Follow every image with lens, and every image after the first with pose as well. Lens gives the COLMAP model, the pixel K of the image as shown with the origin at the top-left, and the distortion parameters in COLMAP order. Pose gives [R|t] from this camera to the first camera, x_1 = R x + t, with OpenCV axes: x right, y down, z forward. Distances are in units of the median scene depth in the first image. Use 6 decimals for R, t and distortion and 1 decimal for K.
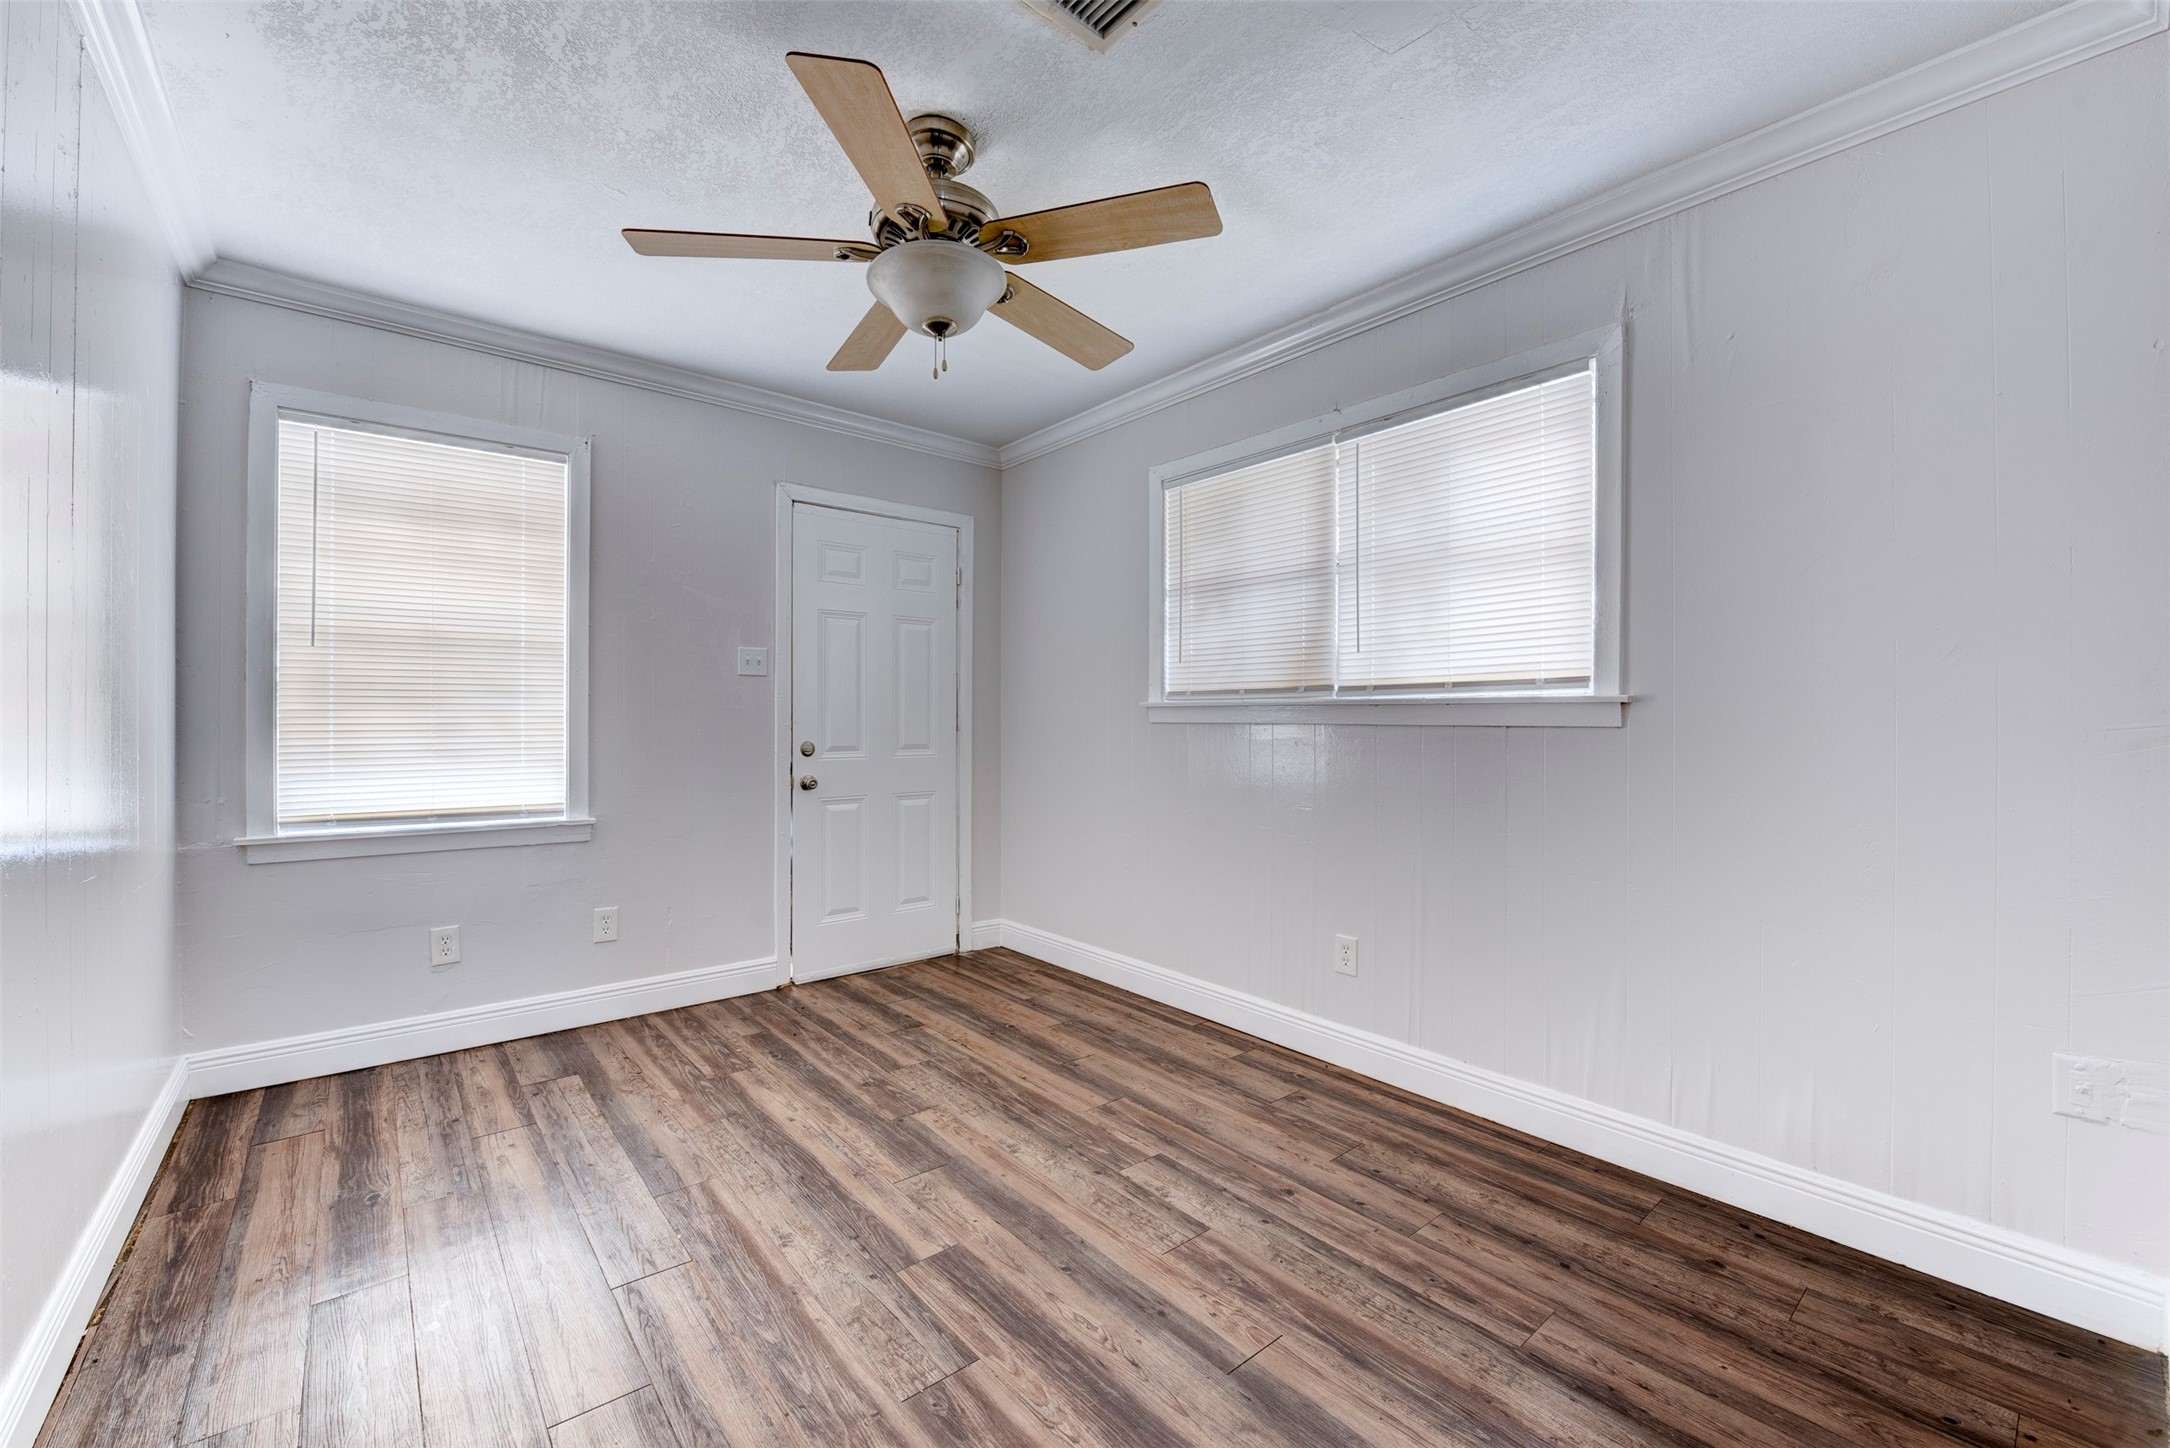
lens RADIAL K [[866.6, 0, 1086.3], [0, 866.6, 718.5], [0, 0, 1]] dist [-0.015233, -0.002755]
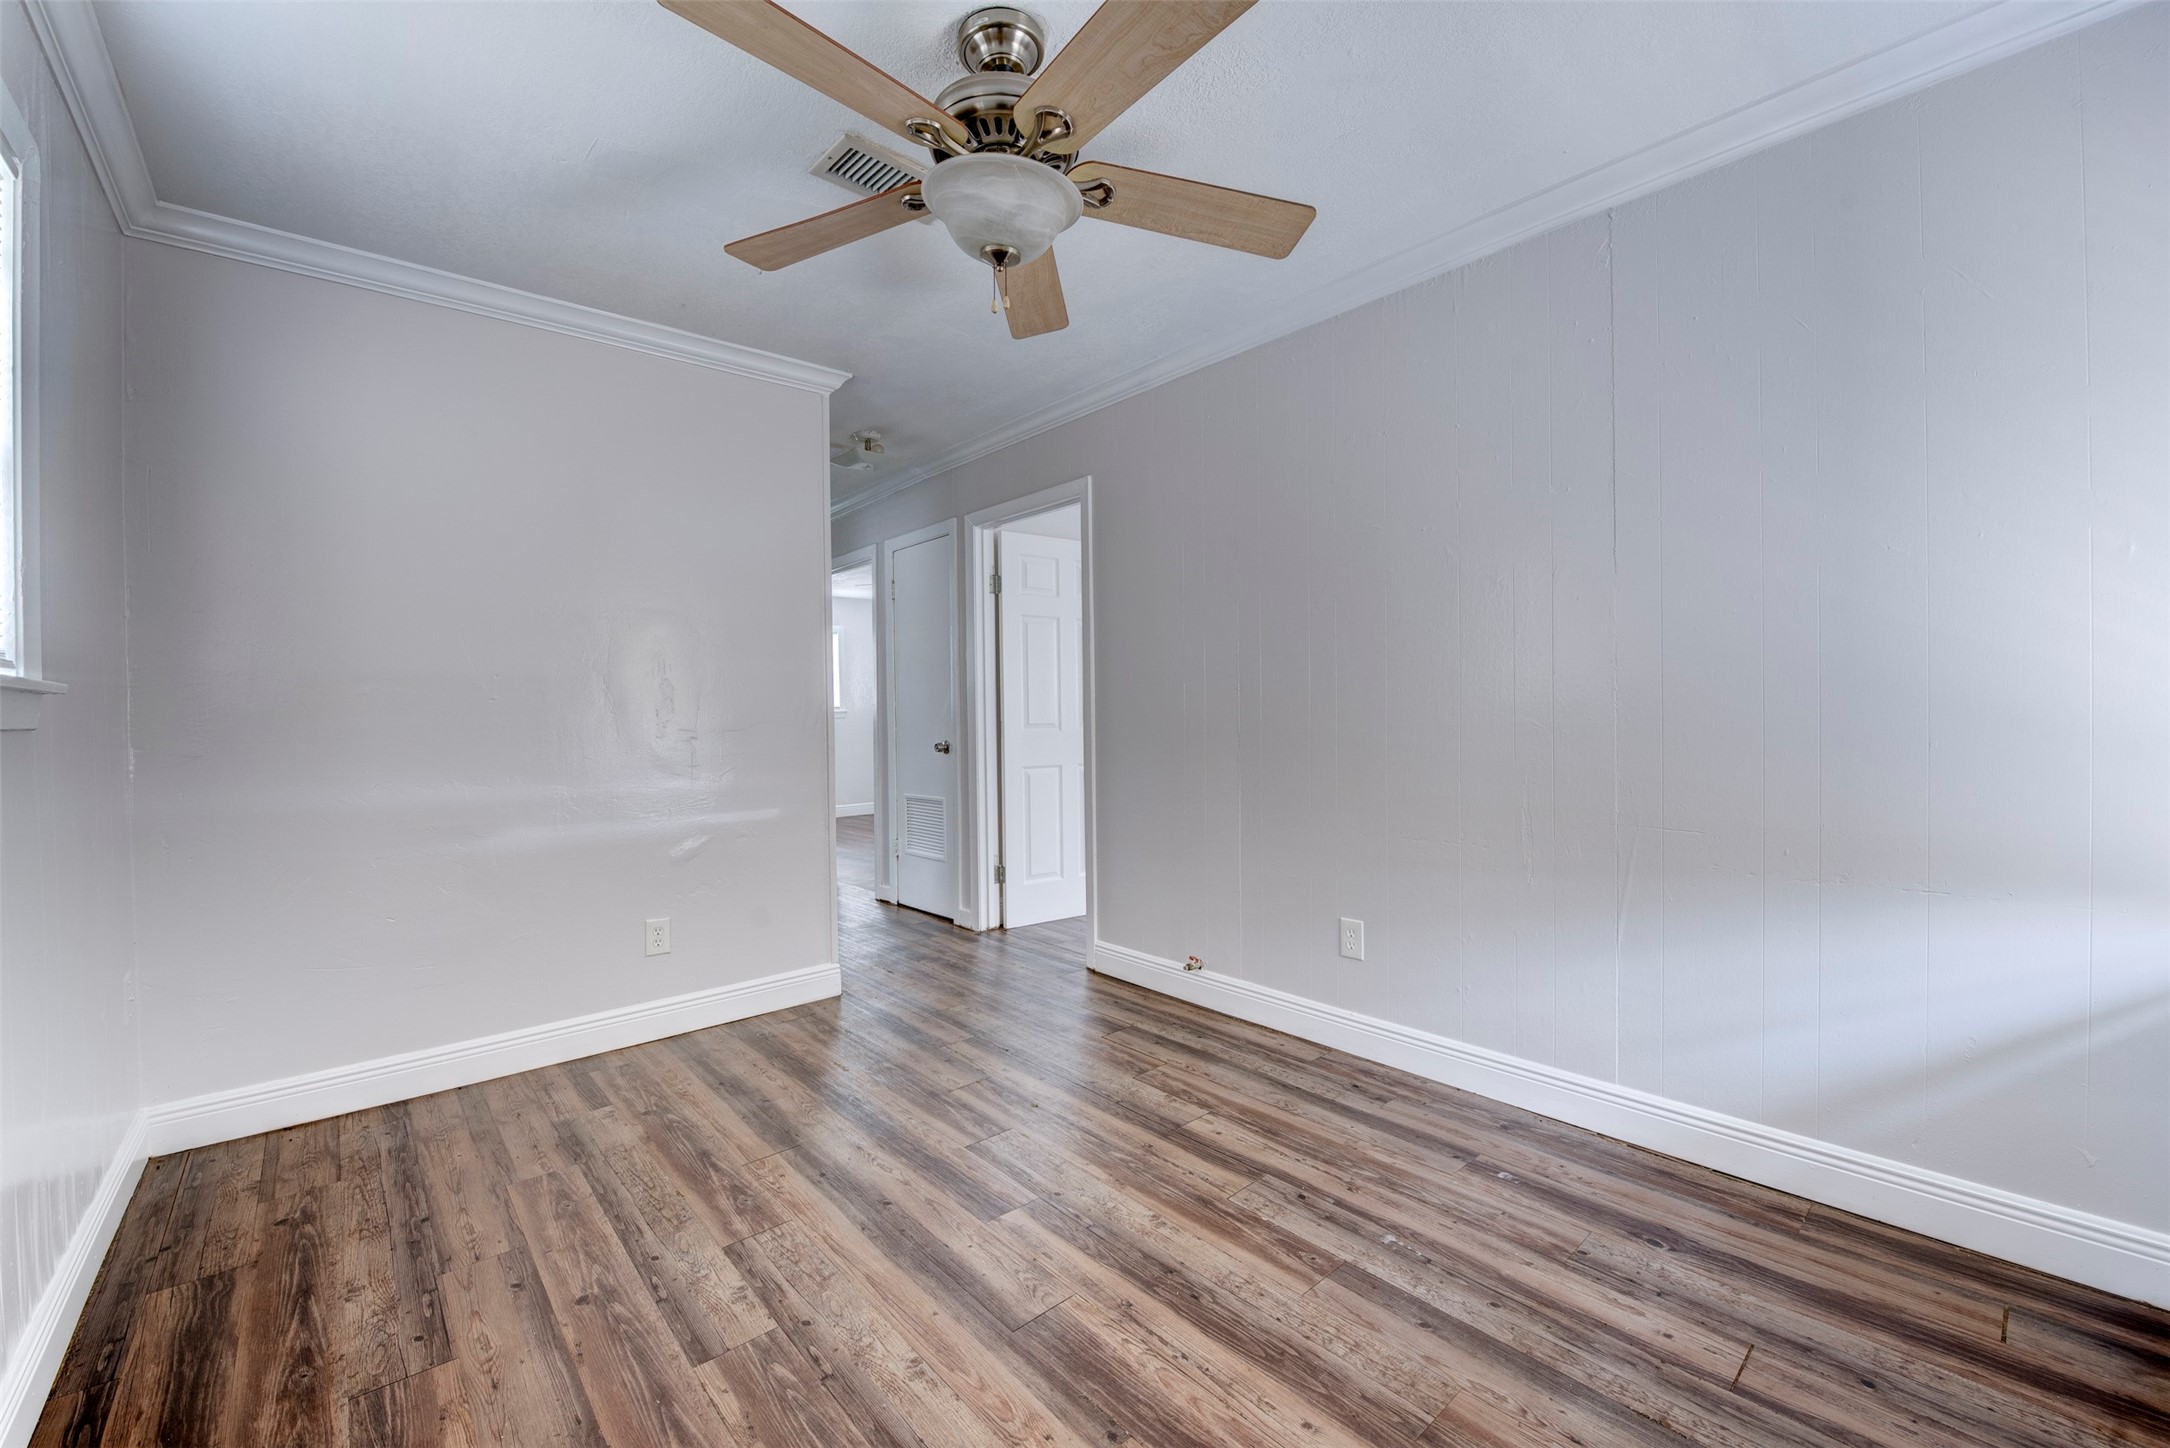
lens RADIAL K [[866.6, 0, 1084.7], [0, 866.6, 714.2], [0, 0, 1]] dist [-0.015233, -0.002755]
pose [[-0.999696, 0.010249, -0.022437, -0.174105], [0.010230, 0.999947, 0.000937, 0.004350], [0.022446, 0.000707, -0.999748, 1.417379]]
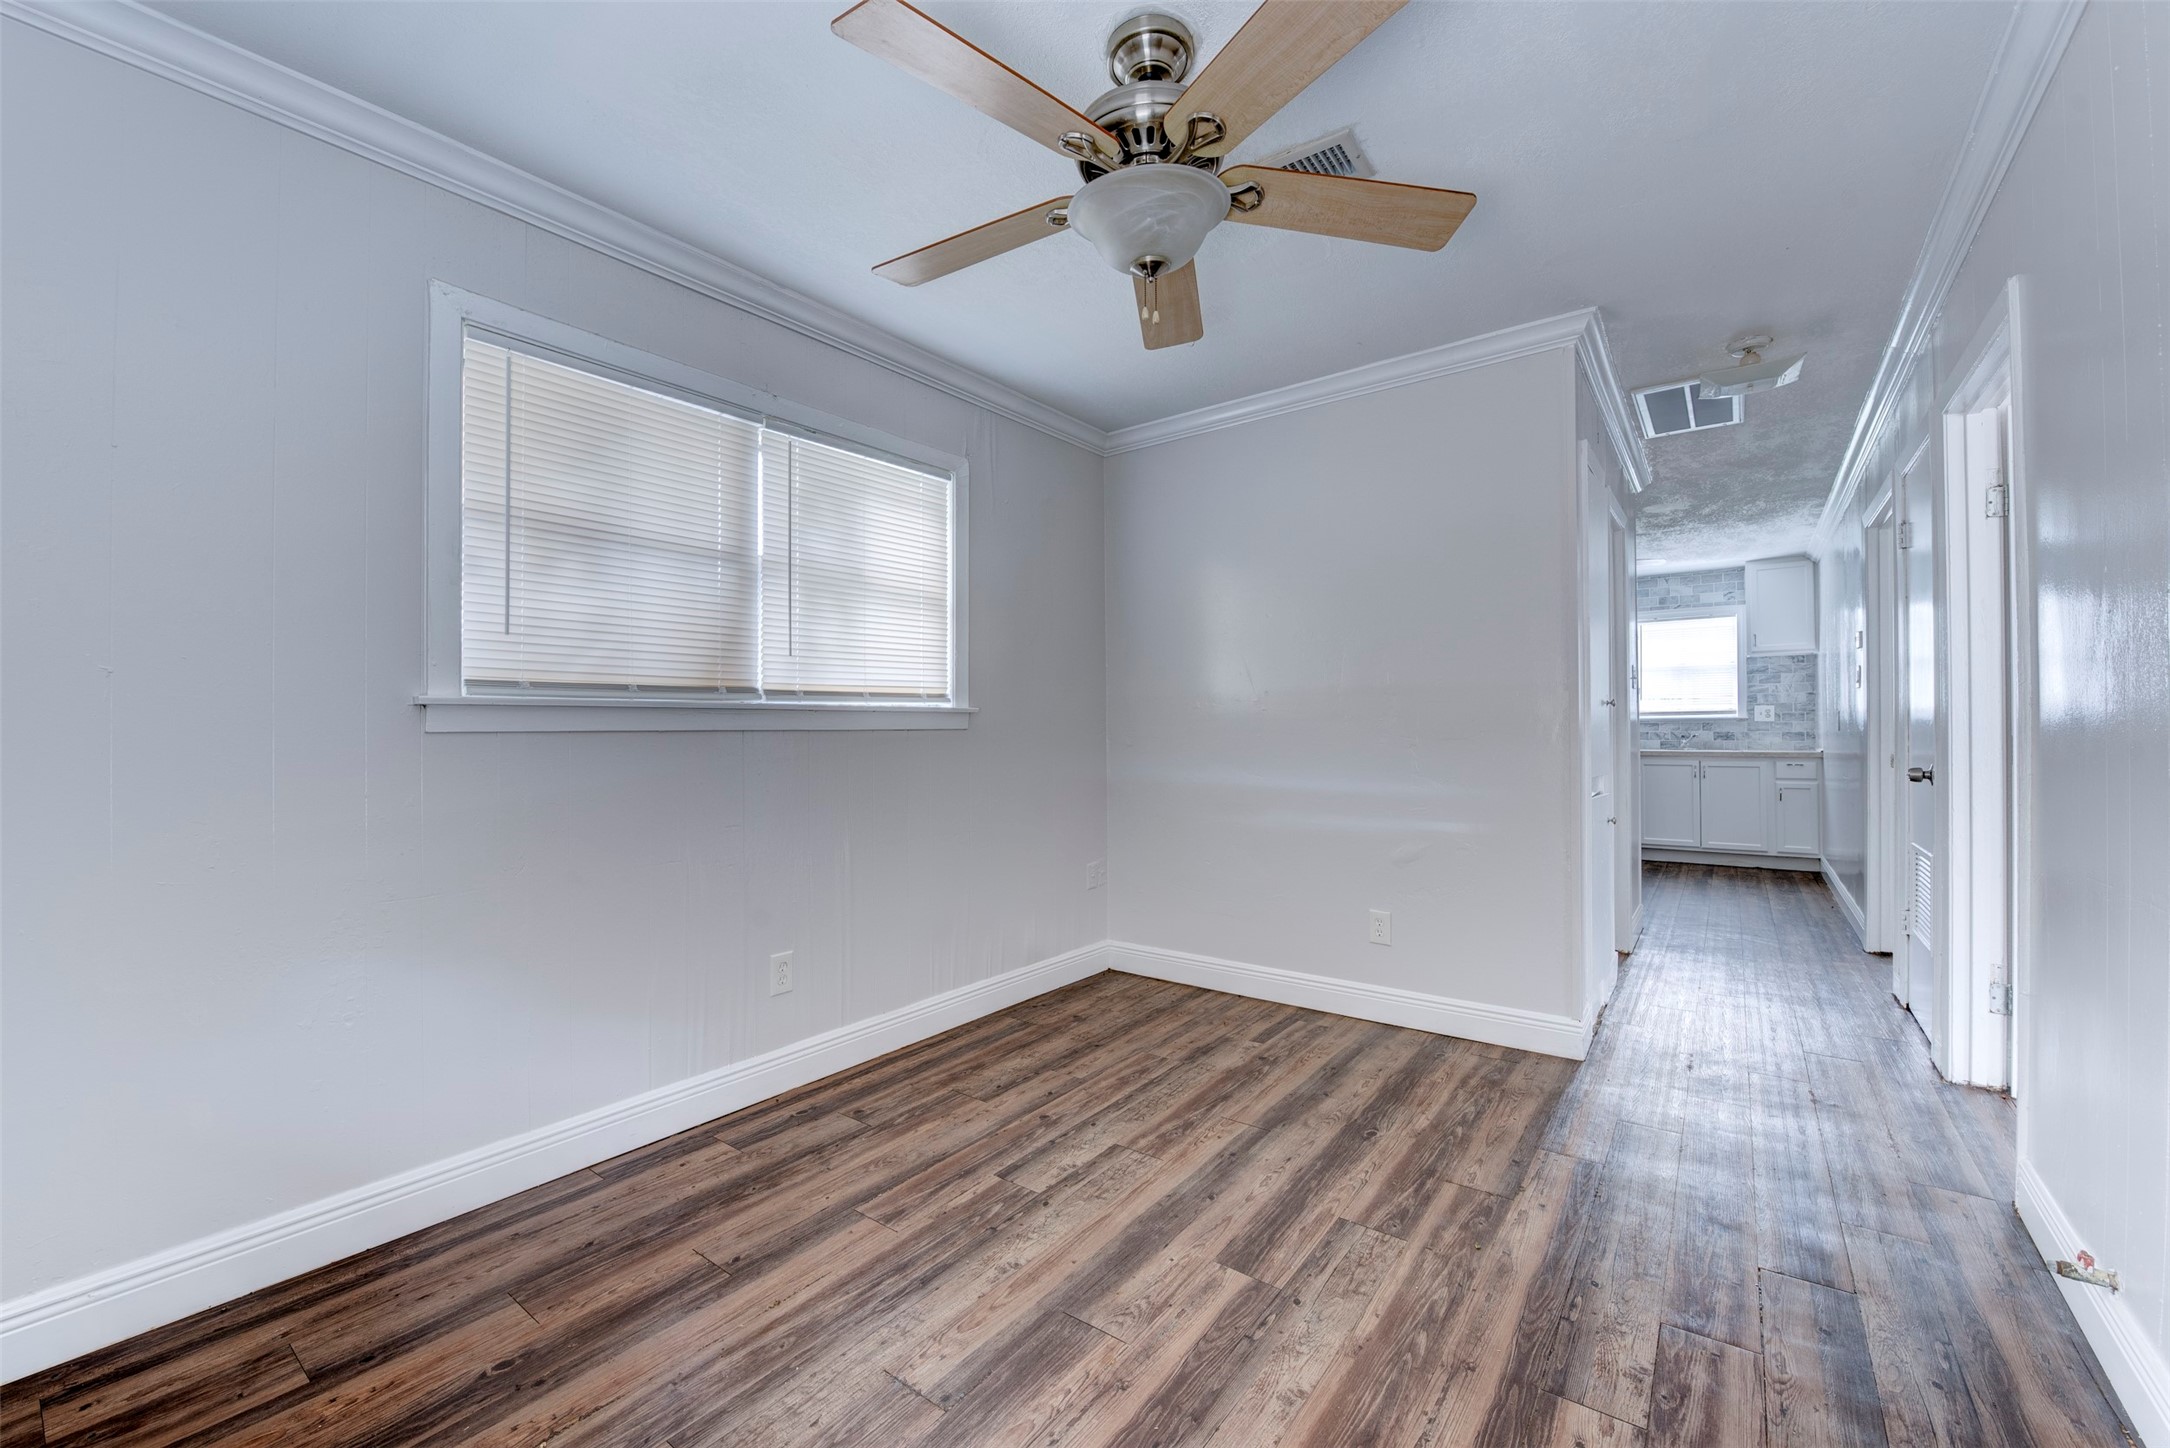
lens RADIAL K [[866.6, 0, 1078.9], [0, 866.6, 720.6], [0, 0, 1]] dist [-0.015233, -0.002755]
pose [[-0.220781, 0.003442, 0.975317, -0.746746], [0.003442, 0.999990, -0.002750, 0.000013], [-0.975317, 0.002750, -0.220791, 0.953674]]
